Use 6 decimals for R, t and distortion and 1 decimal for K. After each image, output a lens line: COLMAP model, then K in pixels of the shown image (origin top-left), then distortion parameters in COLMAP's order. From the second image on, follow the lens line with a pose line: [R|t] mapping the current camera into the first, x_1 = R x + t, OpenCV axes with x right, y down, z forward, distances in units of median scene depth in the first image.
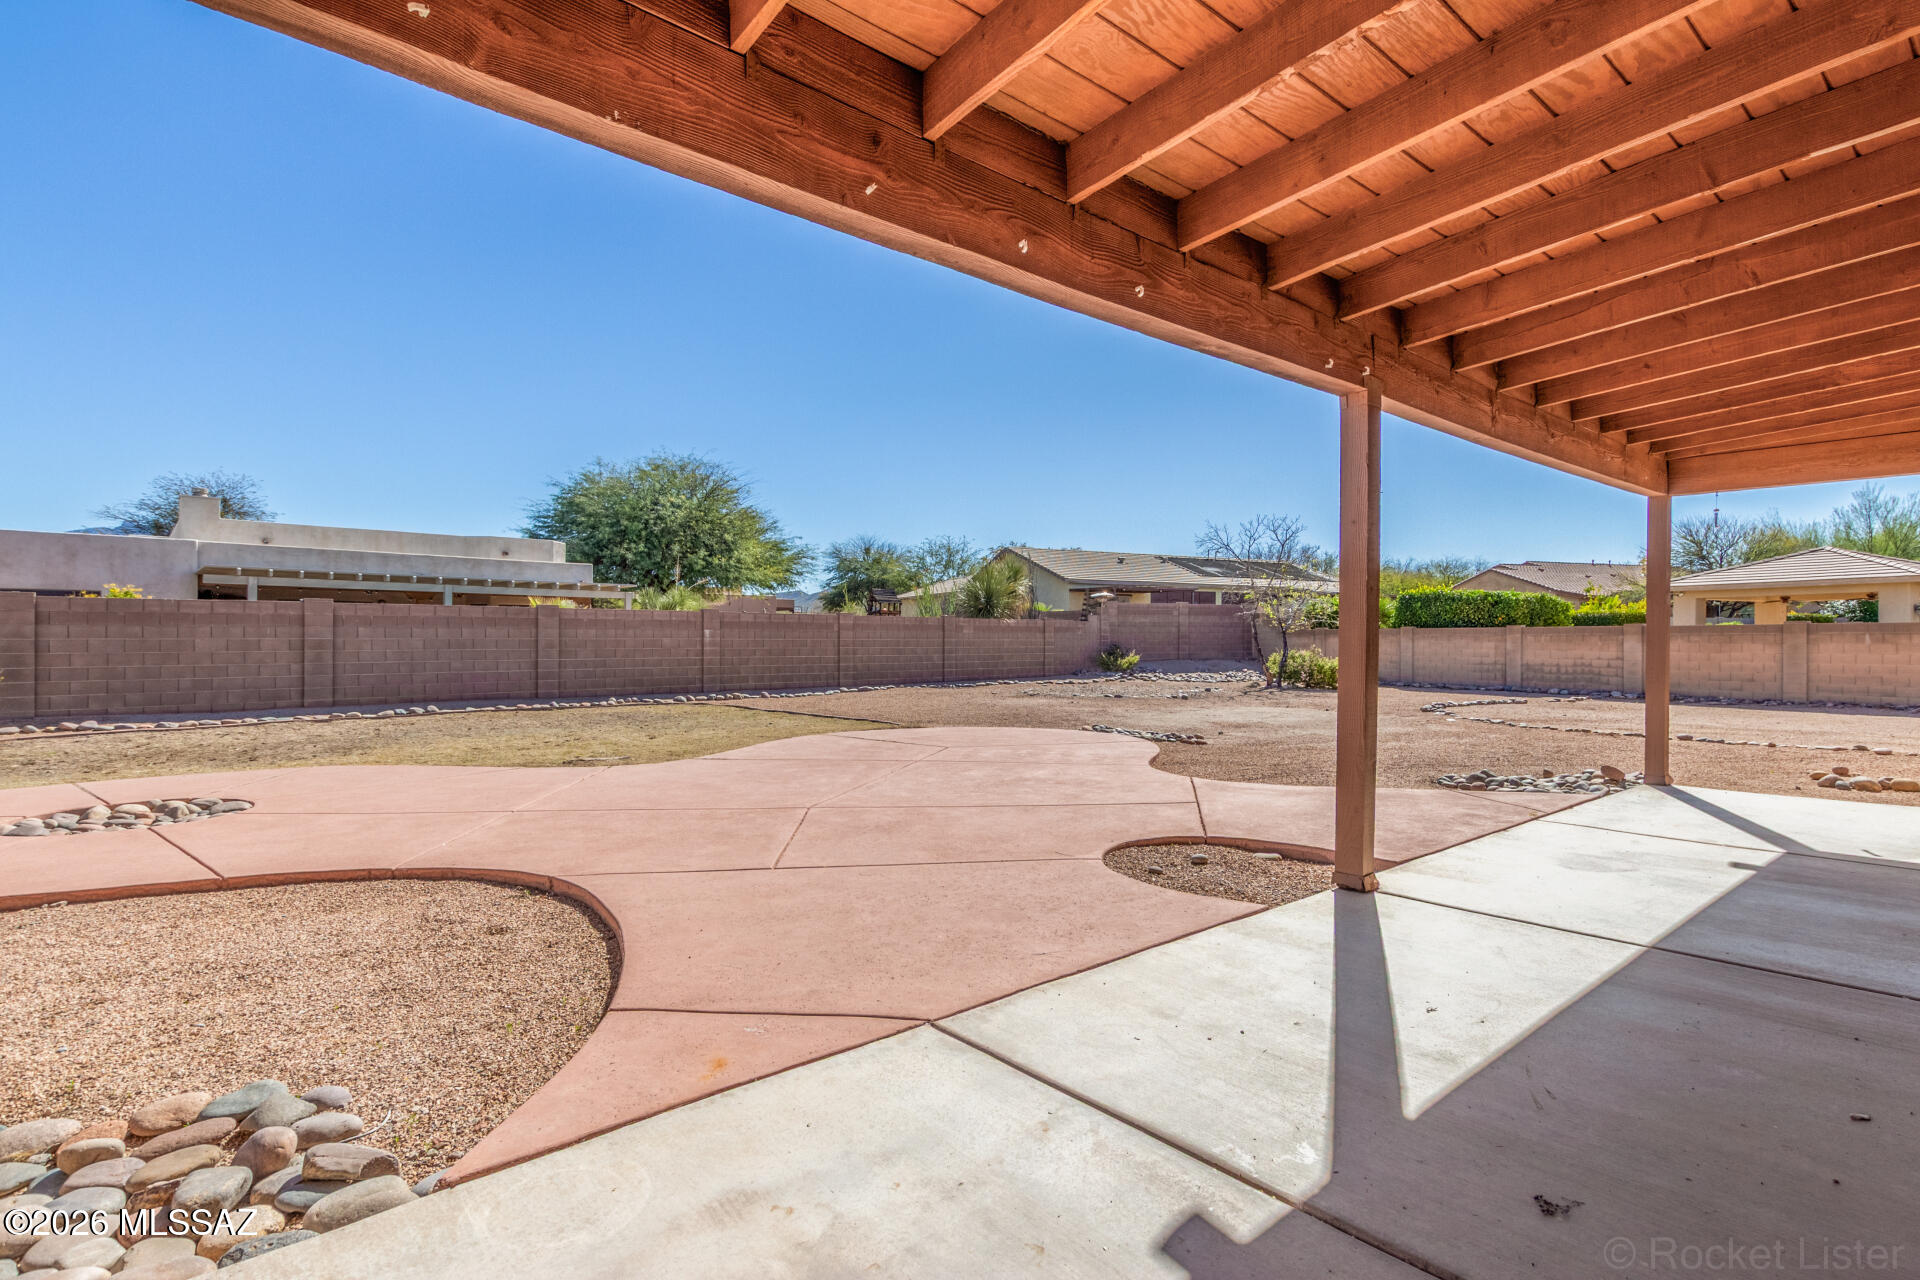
lens RADIAL K [[928.9, 0, 983.6], [0, 928.9, 634.6], [0, 0, 1]] dist [0.015339, -0.001317]
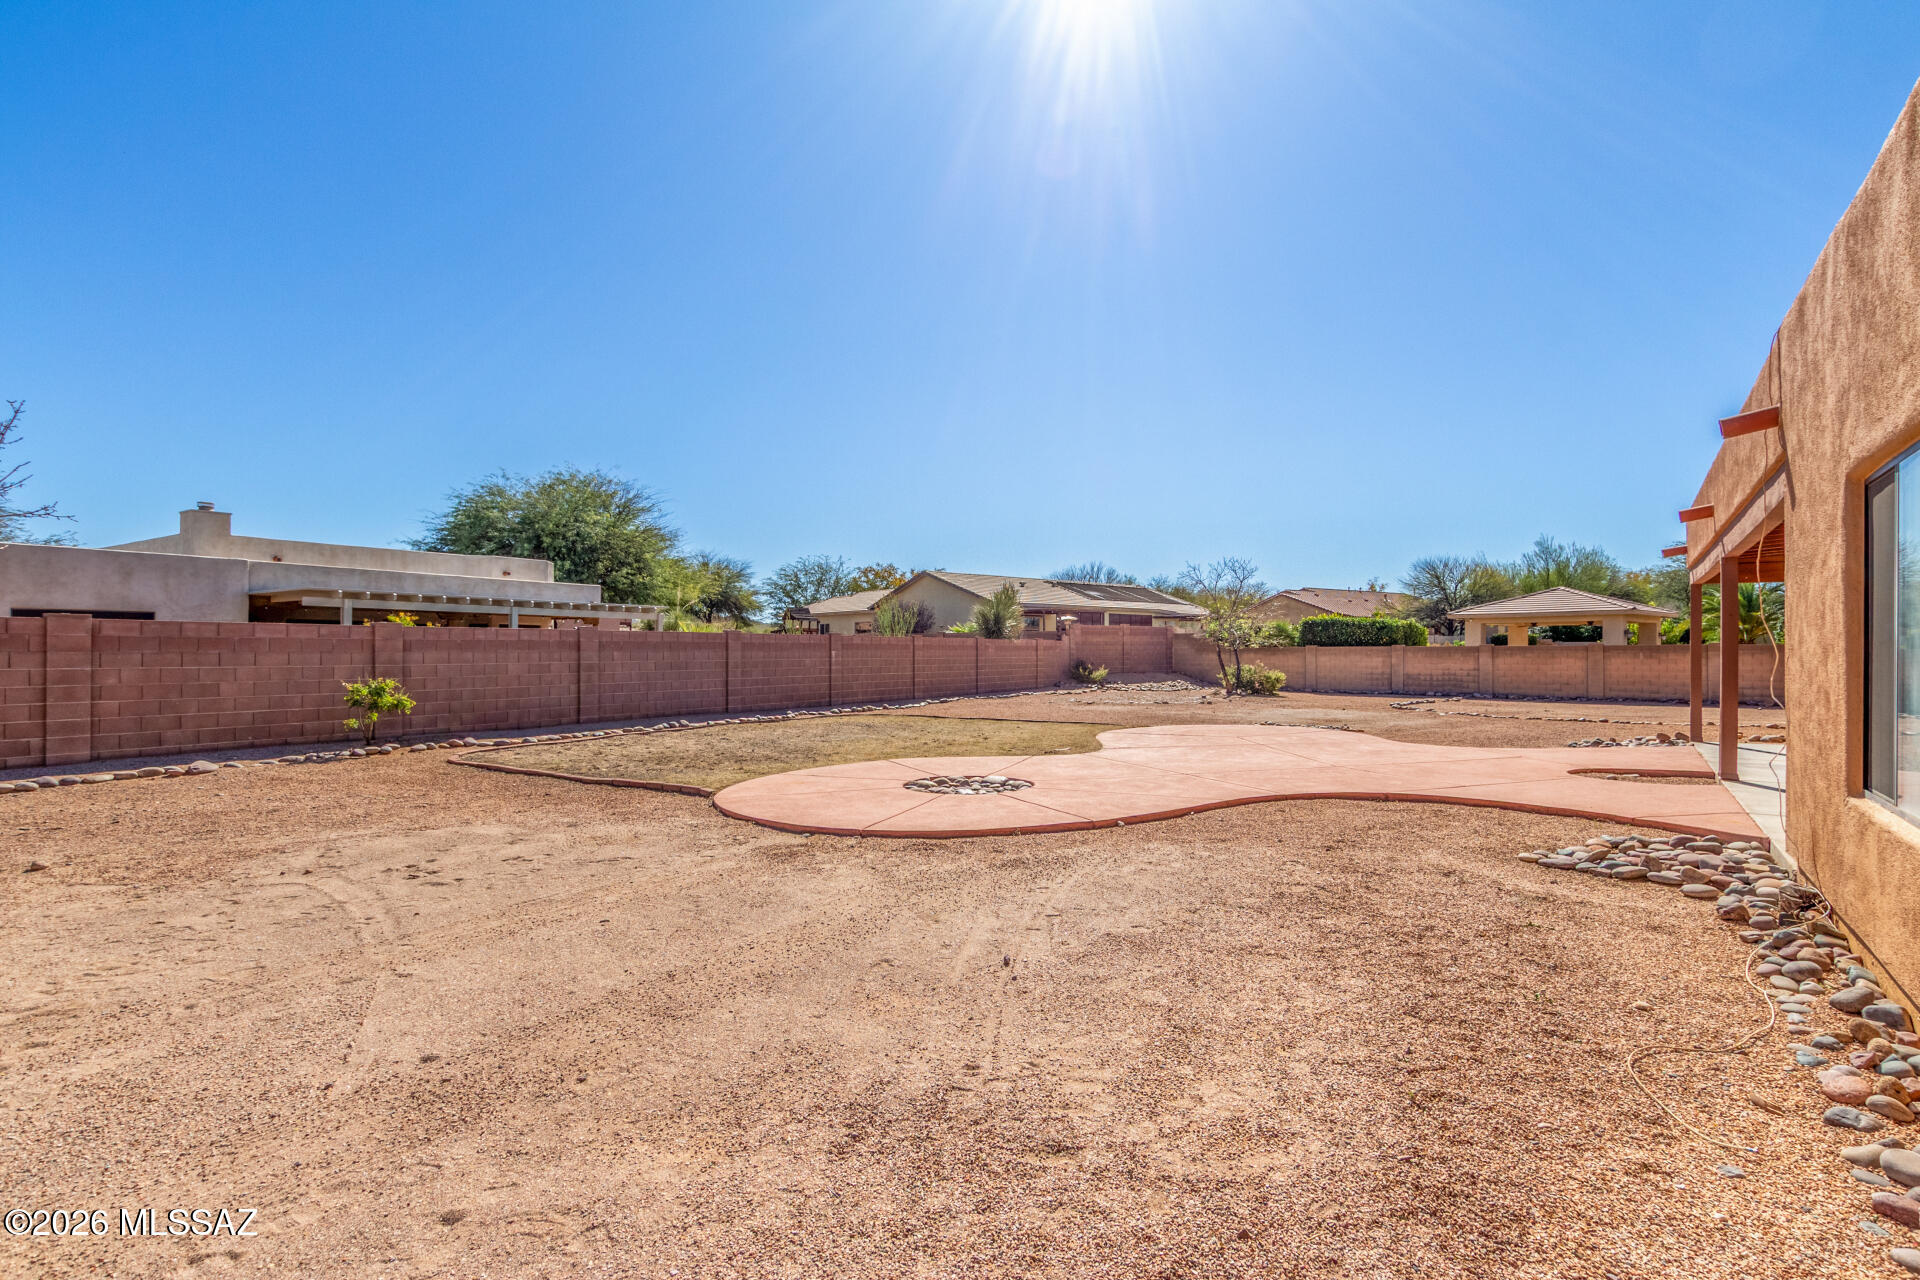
lens RADIAL K [[928.9, 0, 983.6], [0, 928.9, 634.6], [0, 0, 1]] dist [0.015339, -0.001317]
pose [[0.965902, 0.001552, 0.258903, -0.353891], [0.001987, 0.999908, -0.013409, -0.008322], [-0.258900, 0.013467, 0.965810, -0.131987]]
